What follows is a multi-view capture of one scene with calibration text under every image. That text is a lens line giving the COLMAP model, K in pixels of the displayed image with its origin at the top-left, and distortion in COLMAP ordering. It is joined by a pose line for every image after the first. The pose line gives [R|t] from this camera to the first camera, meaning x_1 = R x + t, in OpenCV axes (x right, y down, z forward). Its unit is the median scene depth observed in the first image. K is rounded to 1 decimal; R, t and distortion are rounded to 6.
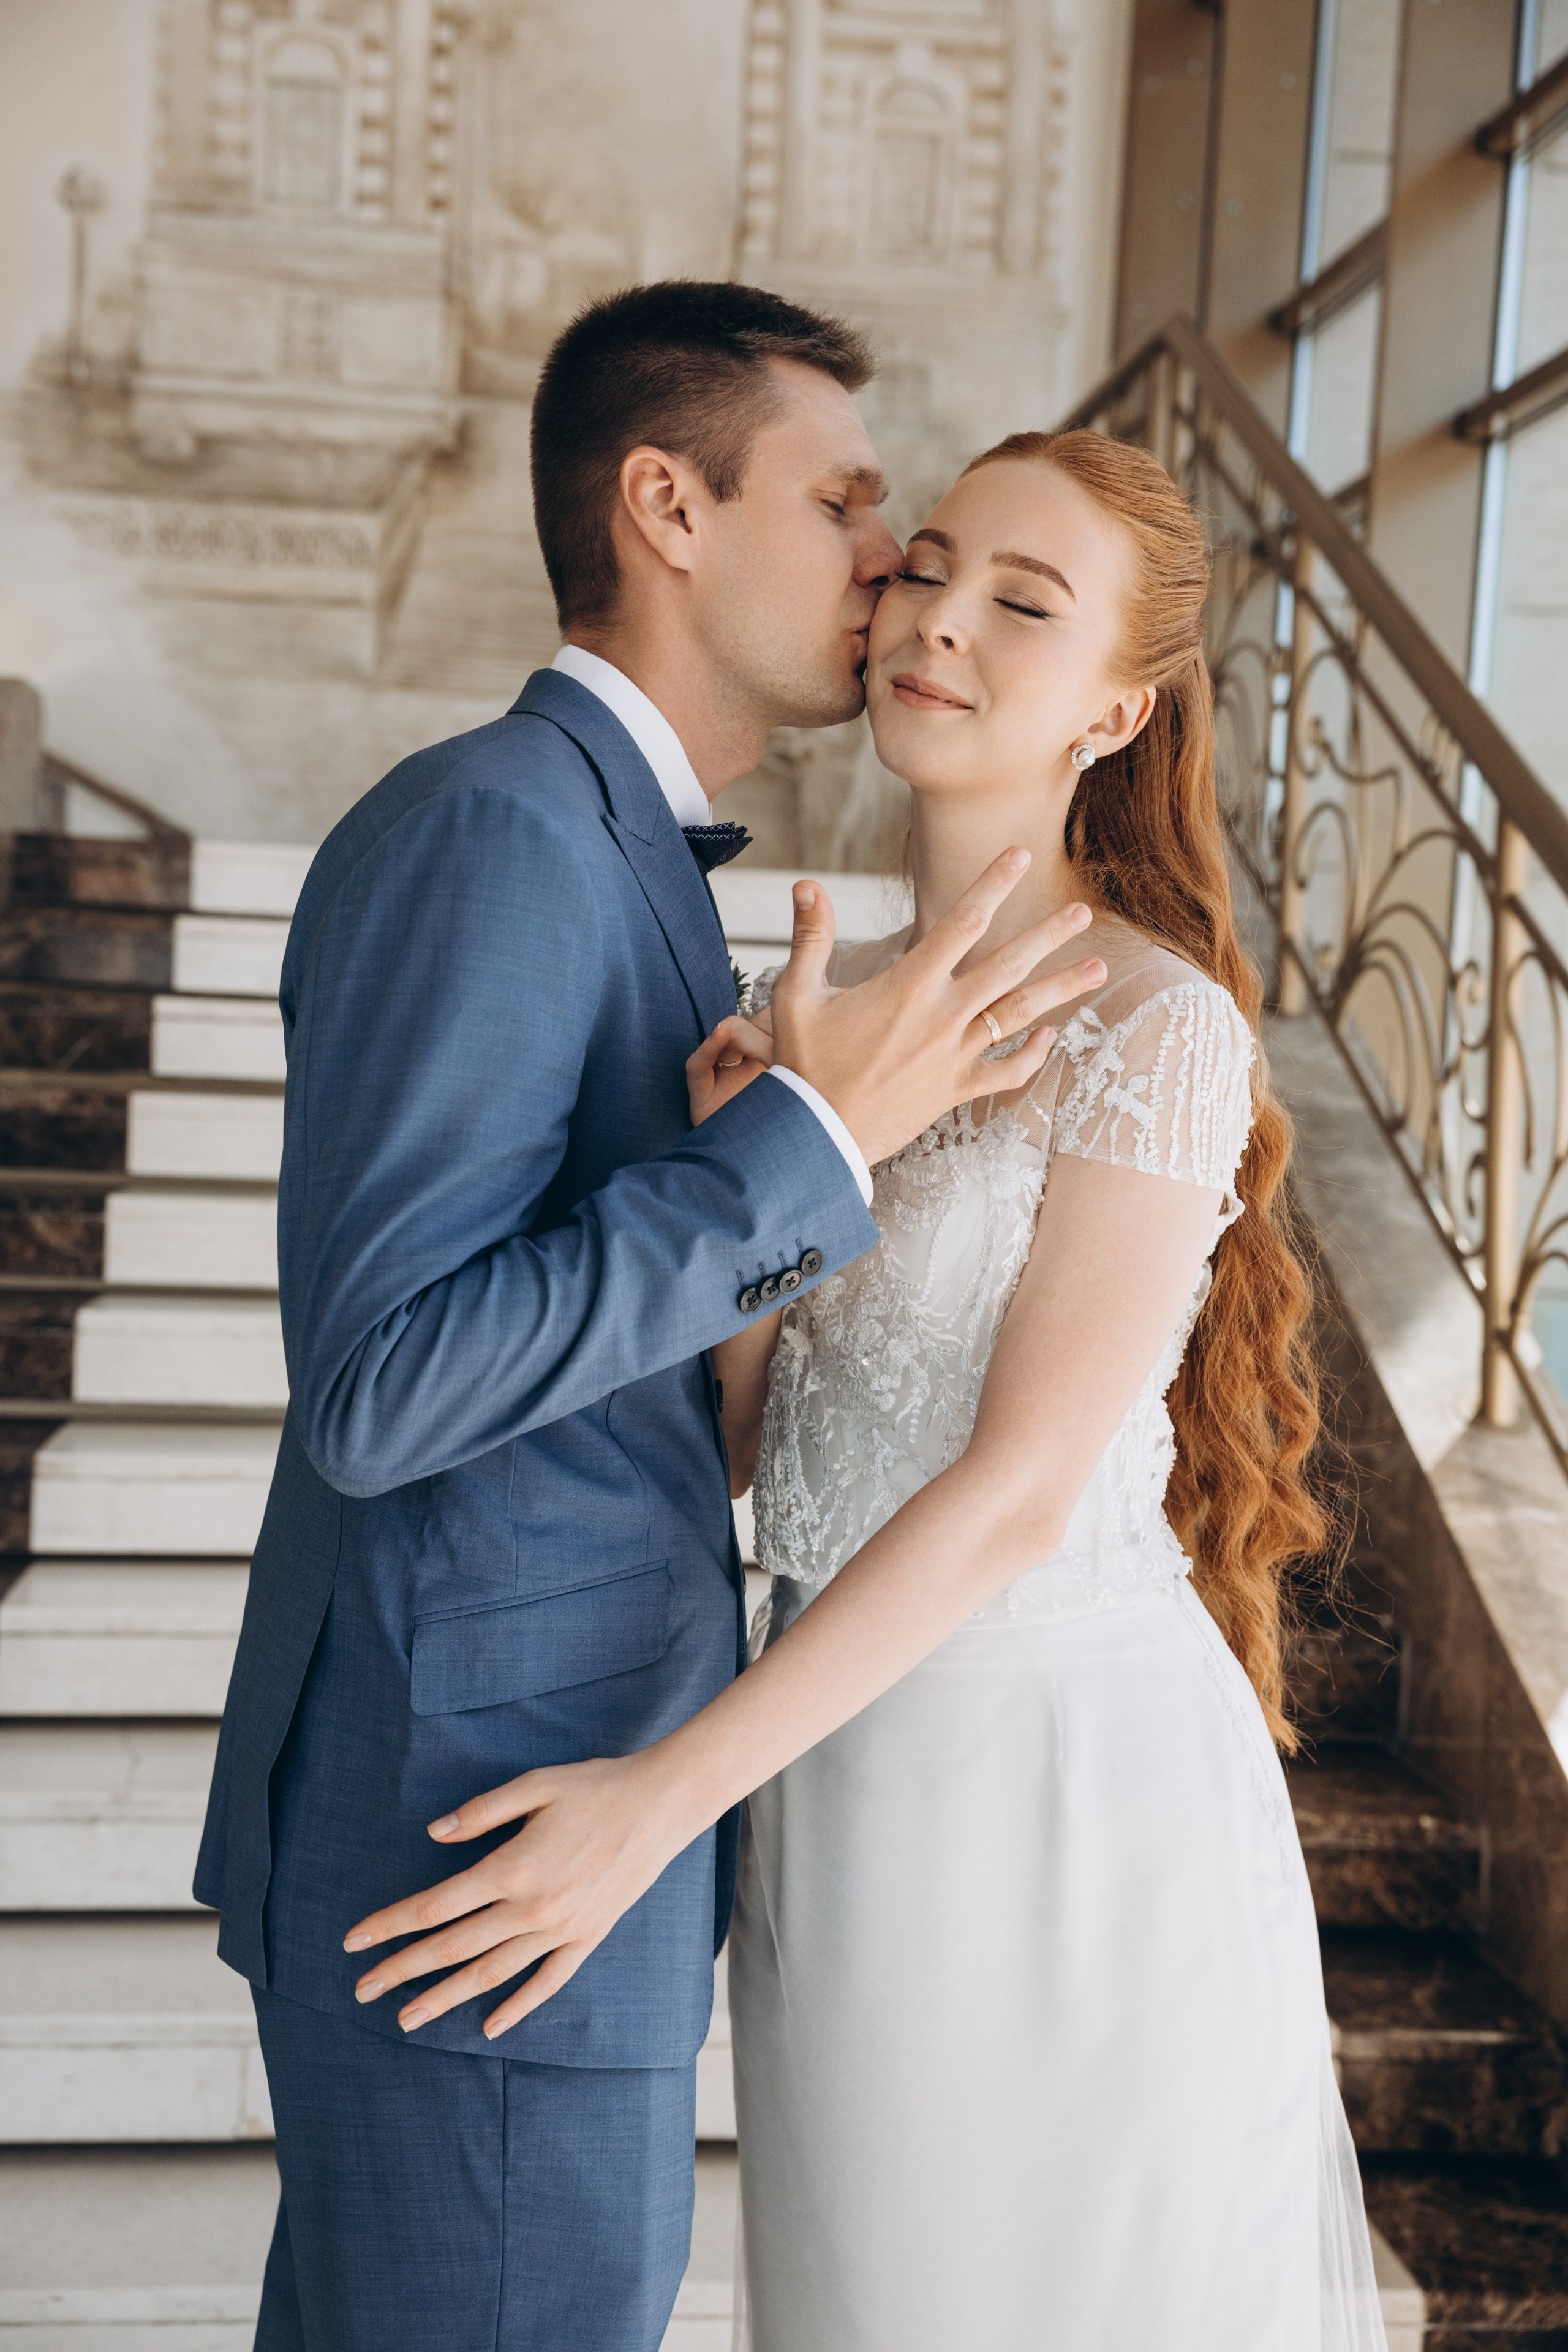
lens RADIAL K [[3148.7, 0, 784.0], [0, 3148.7, 1176.0], [0, 0, 1]] dist [0.285645, -0.599054]
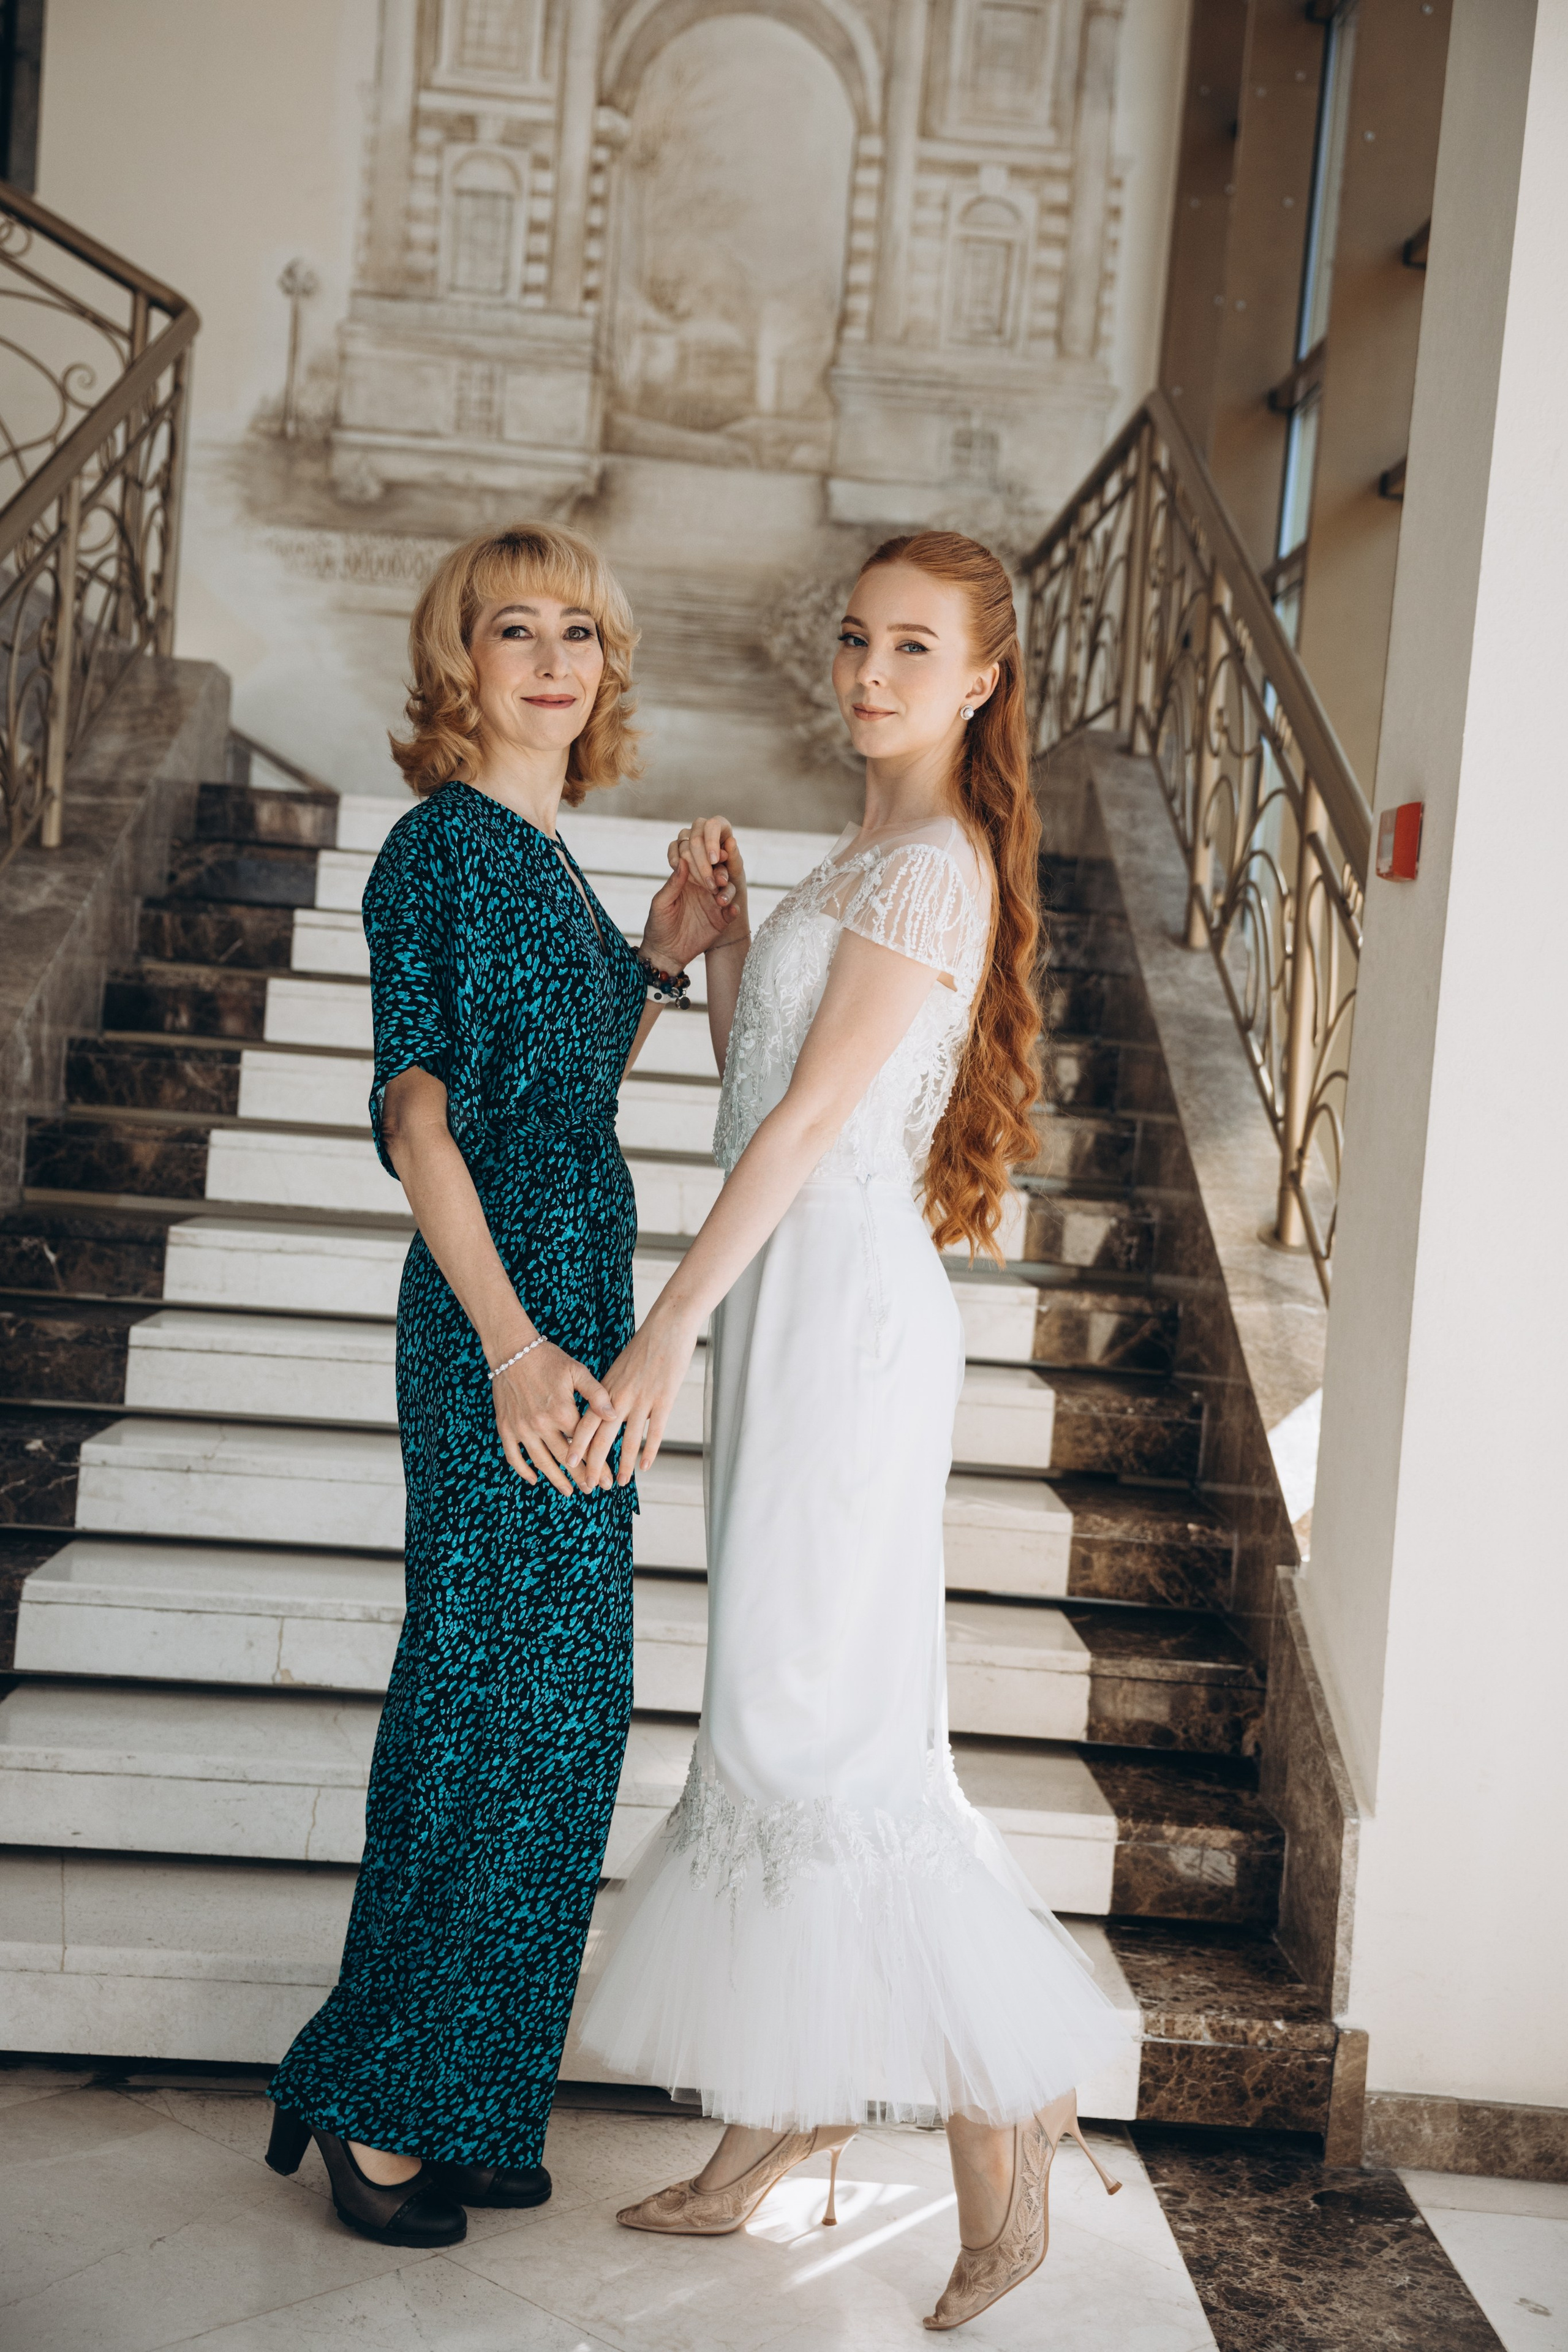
lens RADIAL K [[2951.0, 0, 784.0], [0, 2951.0, 1176.0], [0, 0, 1]] dist [0.169521, -0.309074]
pose [[0.997130, 0.035519, -0.066862, 0.051240], [-0.036204, 0.999303, -0.009062, 0.034880], [0.066493, 0.011457, 0.997721, -0.105019]]
